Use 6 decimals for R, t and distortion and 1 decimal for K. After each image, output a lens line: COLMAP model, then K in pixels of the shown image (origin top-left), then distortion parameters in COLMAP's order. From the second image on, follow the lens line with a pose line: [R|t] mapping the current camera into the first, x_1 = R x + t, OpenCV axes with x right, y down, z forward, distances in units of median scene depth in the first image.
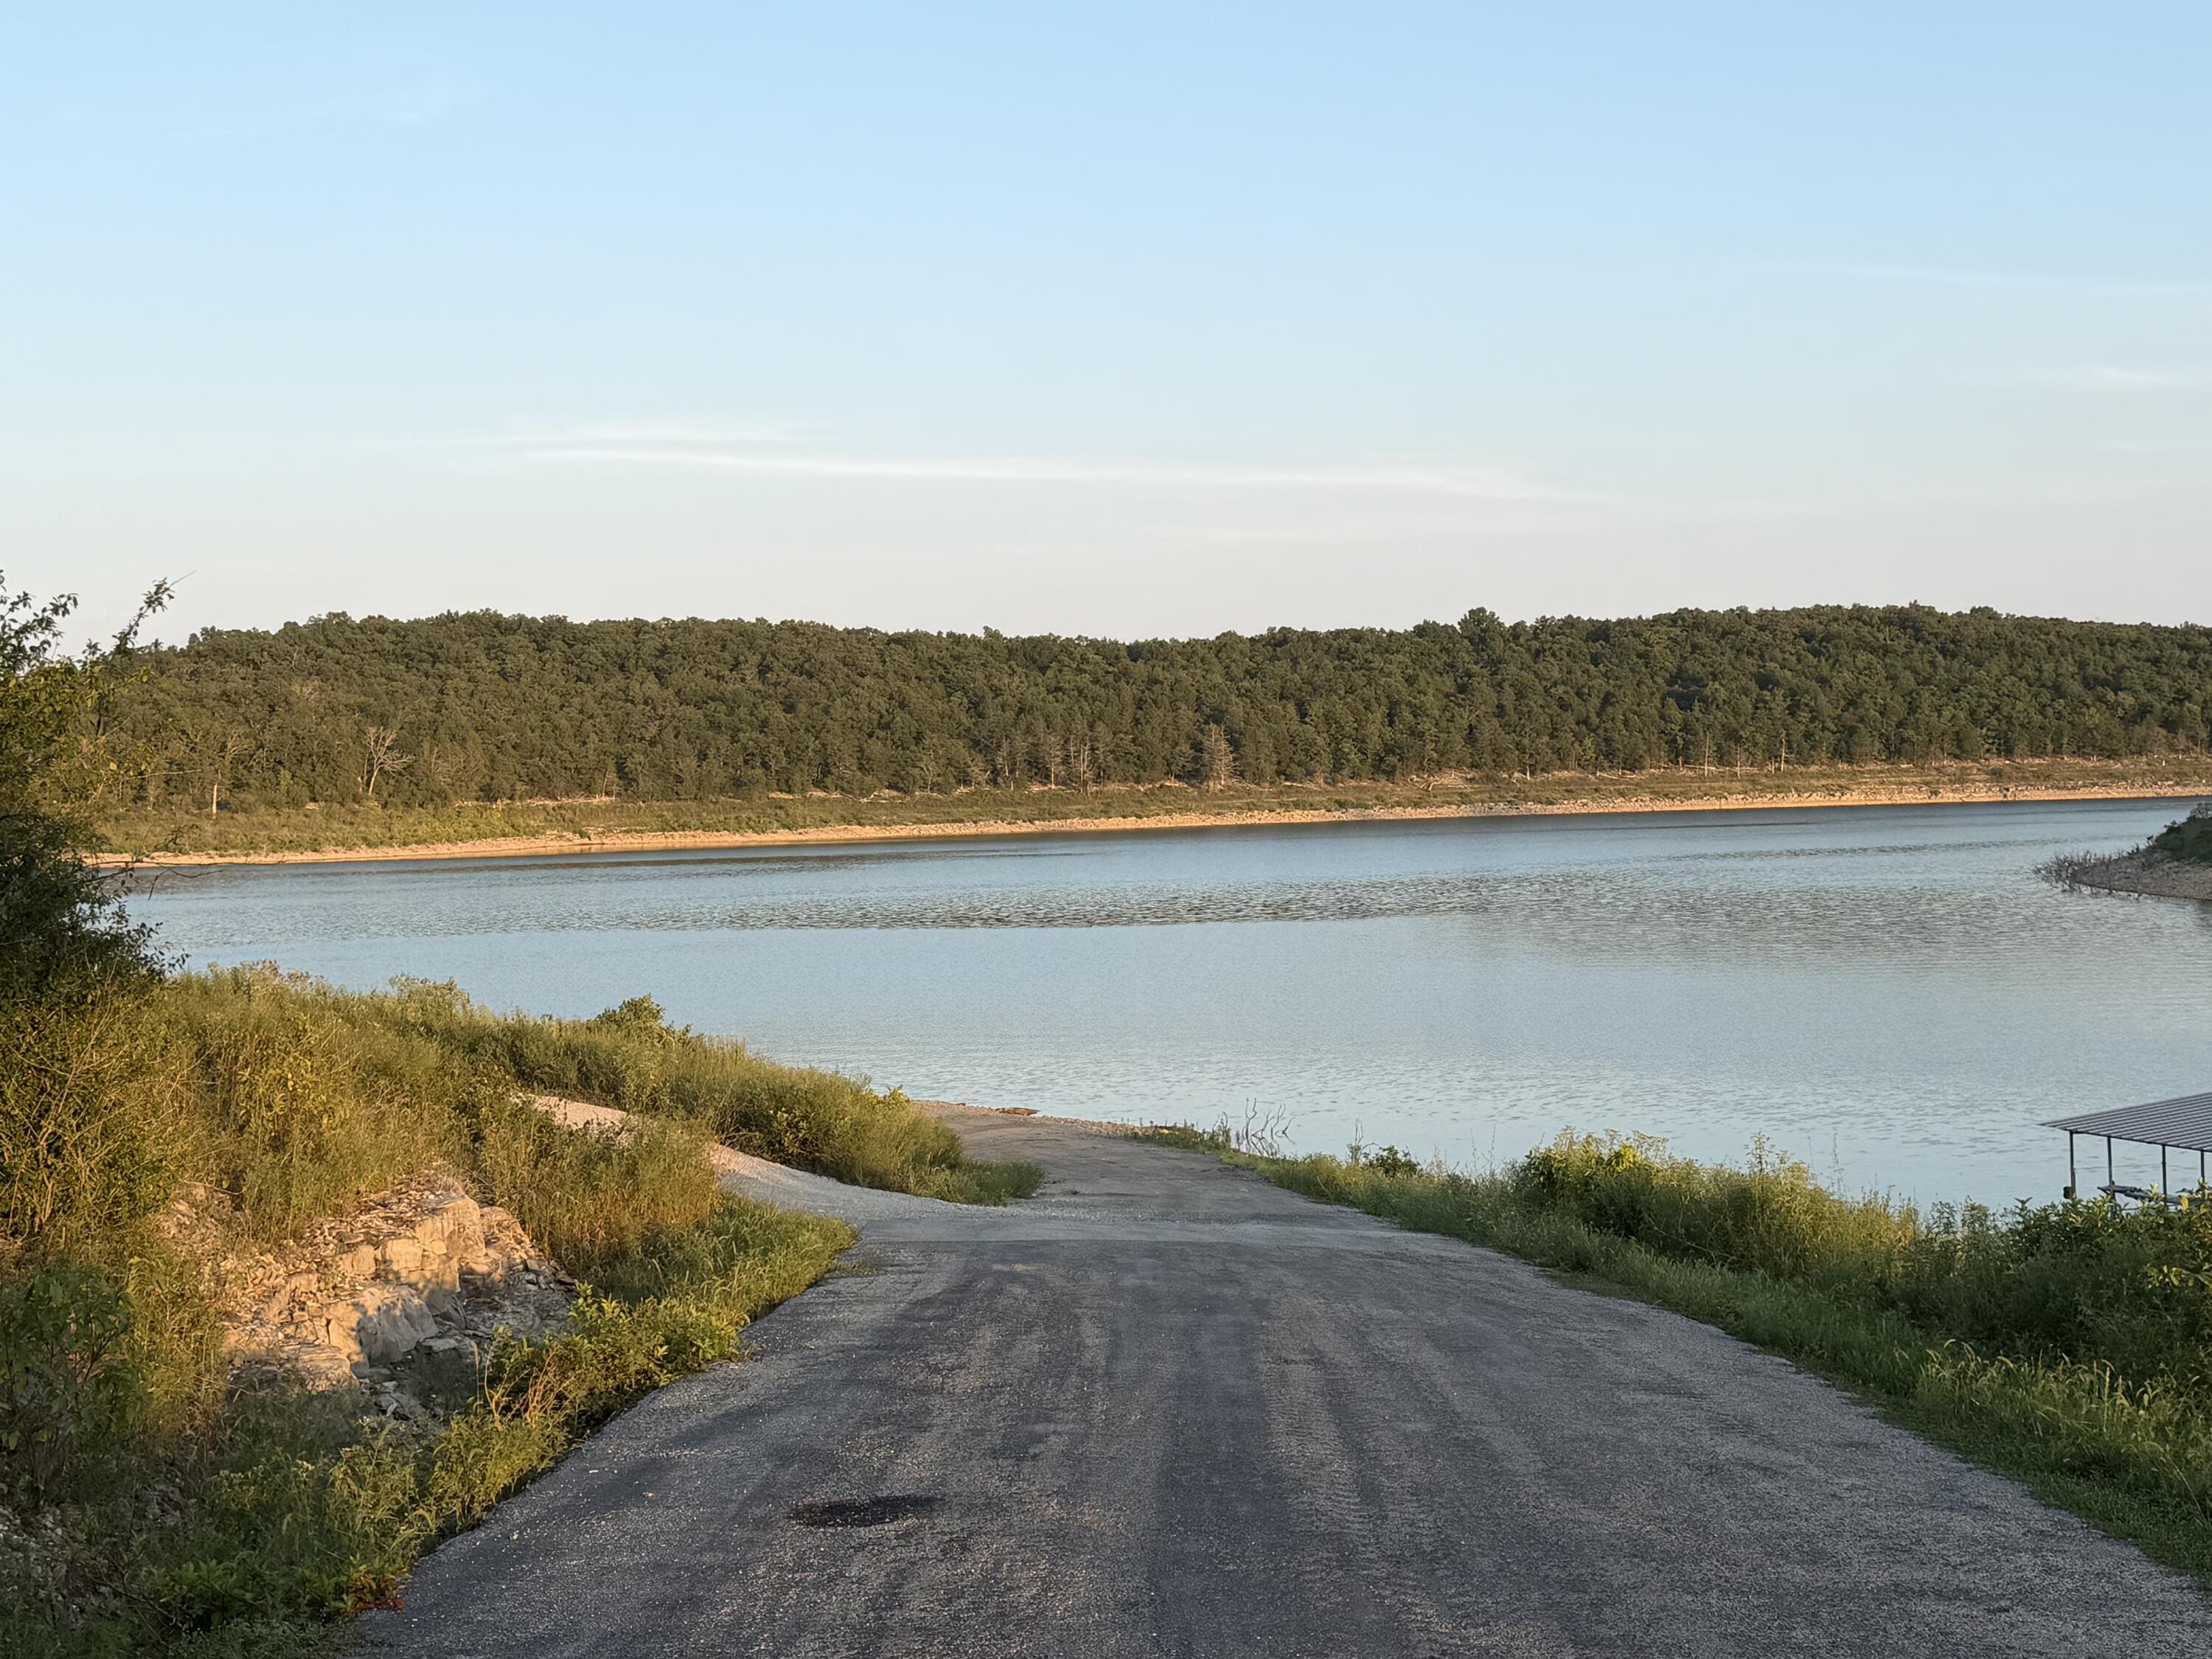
lens RADIAL K [[3024.2, 0, 1106.0], [0, 3024.2, 829.5], [0, 0, 1]] dist [0.242914, -0.761004]
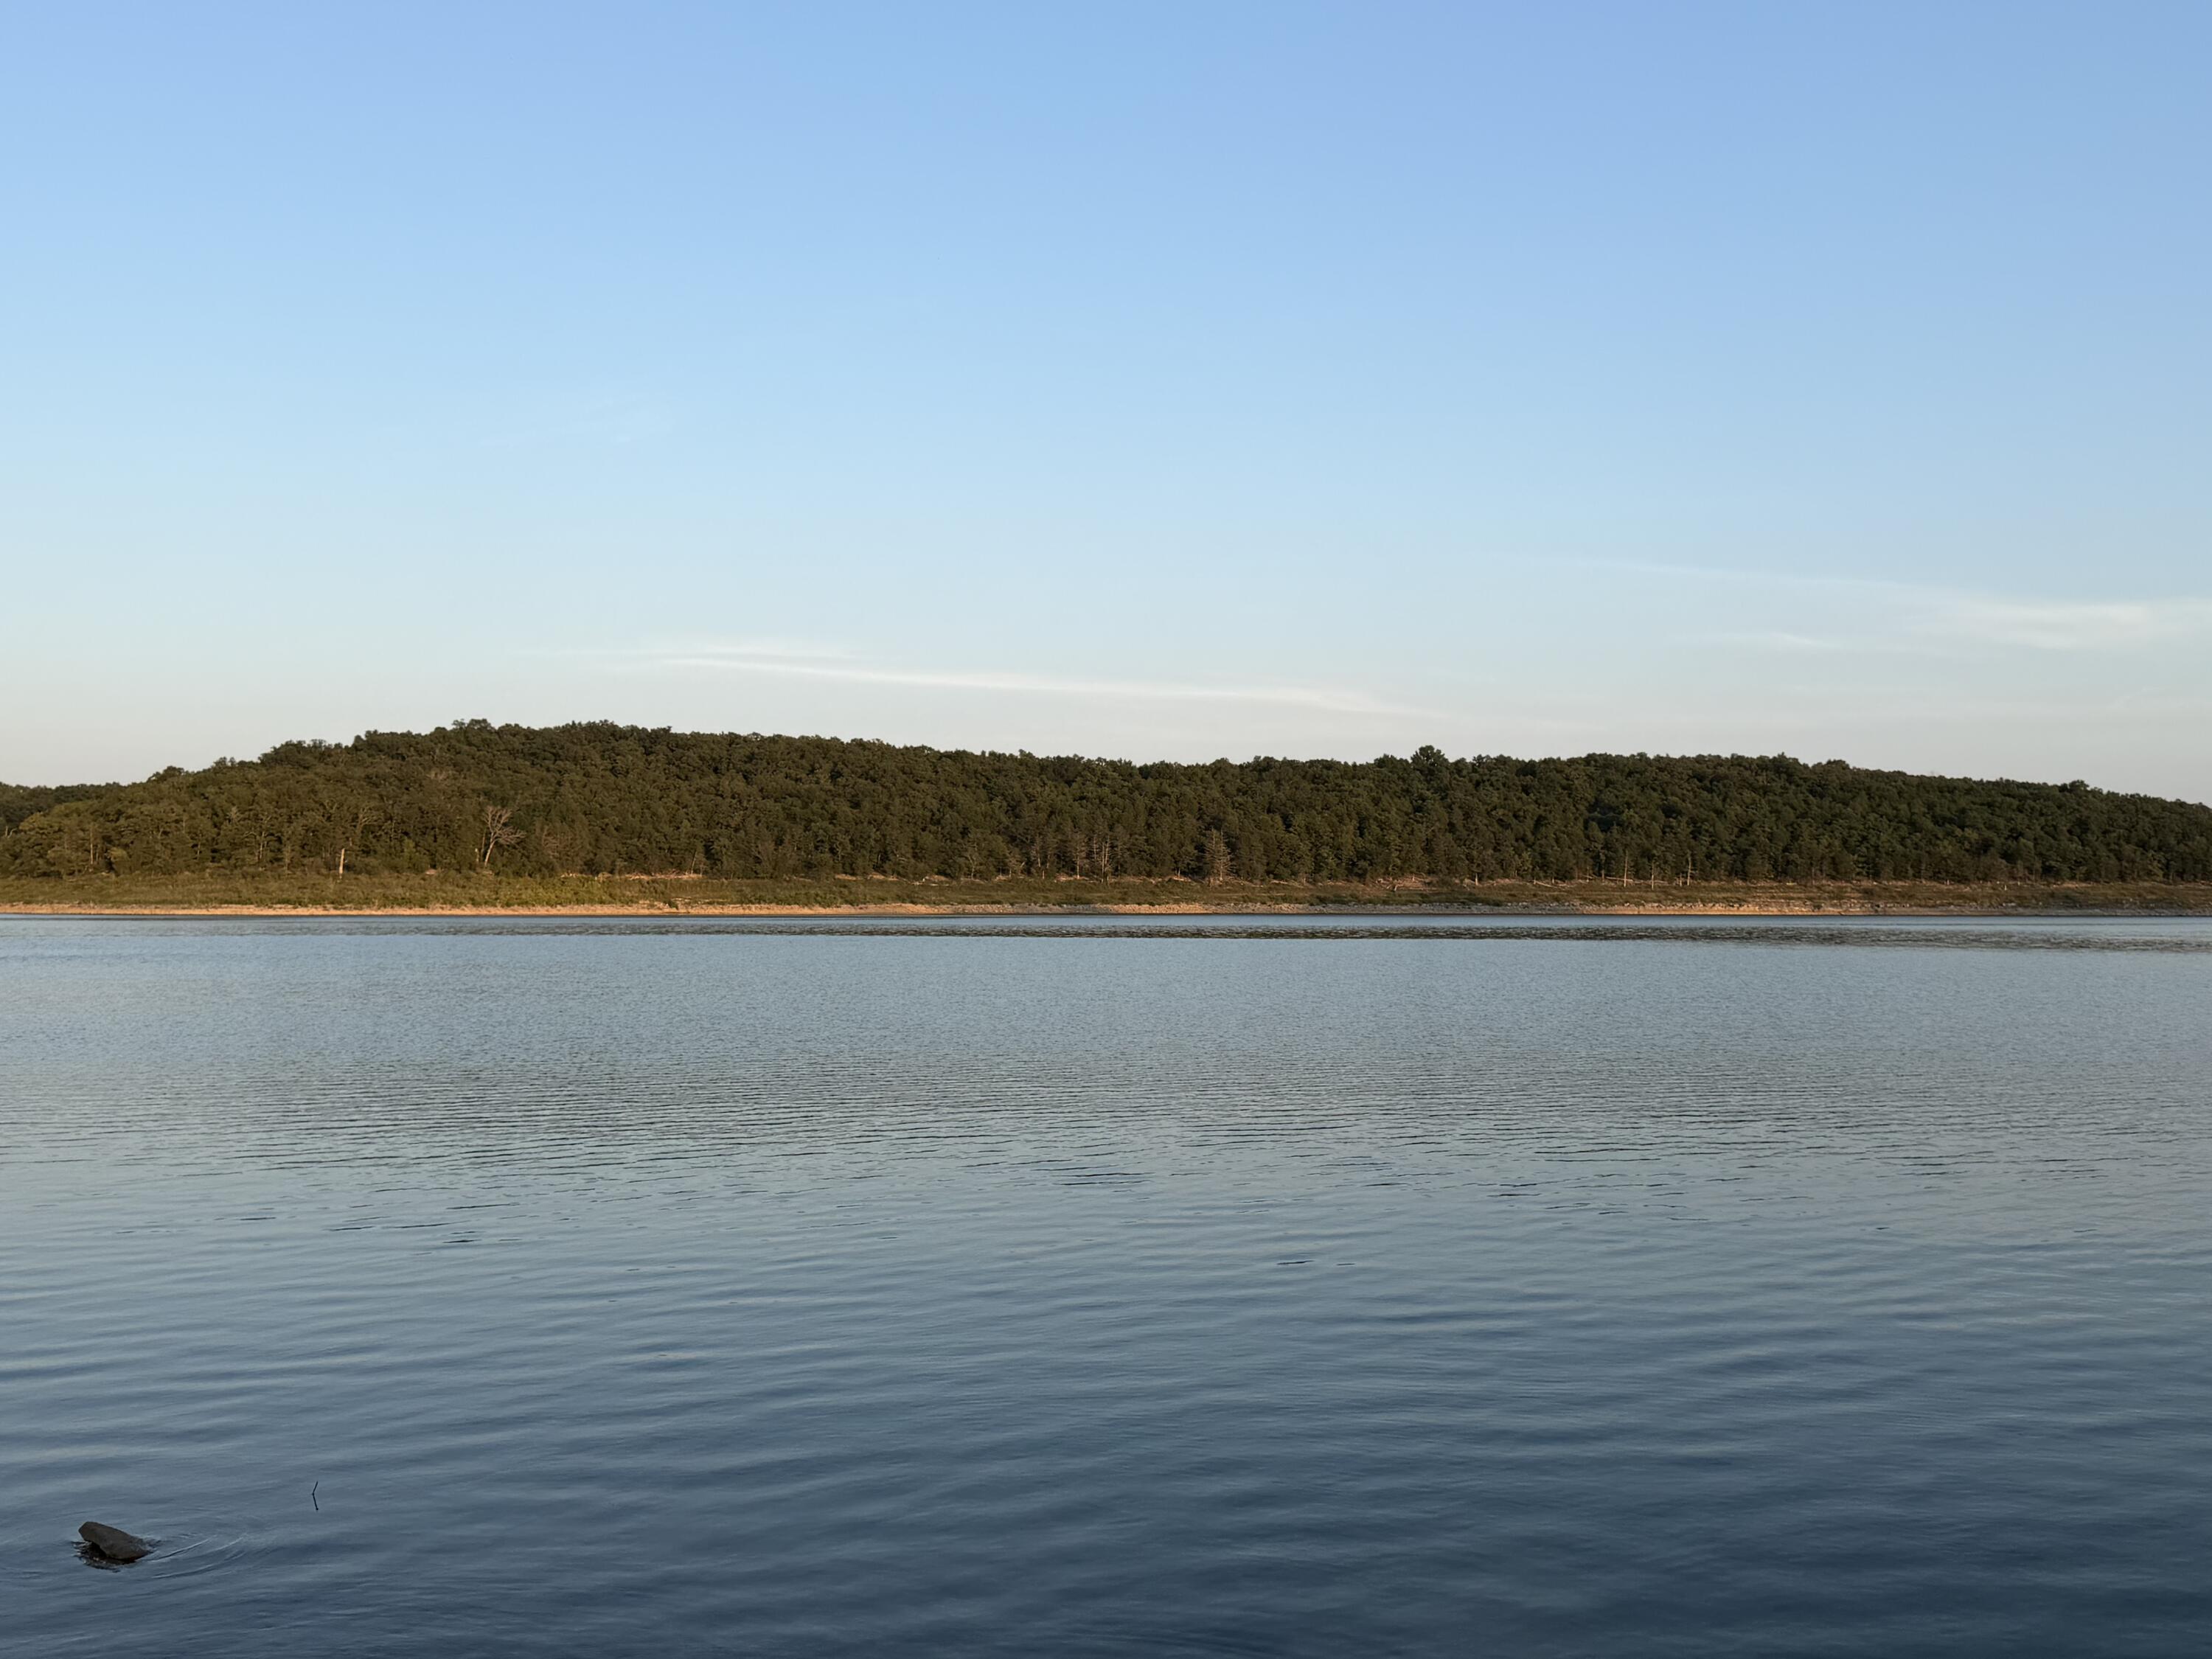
lens RADIAL K [[2131.4, 0, 1106.0], [0, 2131.4, 829.5], [0, 0, 1]] dist [0.194262, -0.435551]
pose [[0.999554, 0.027816, 0.010847, -0.015453], [-0.027174, 0.998096, -0.055374, 0.012272], [-0.012366, 0.055055, 0.998407, 0.165898]]
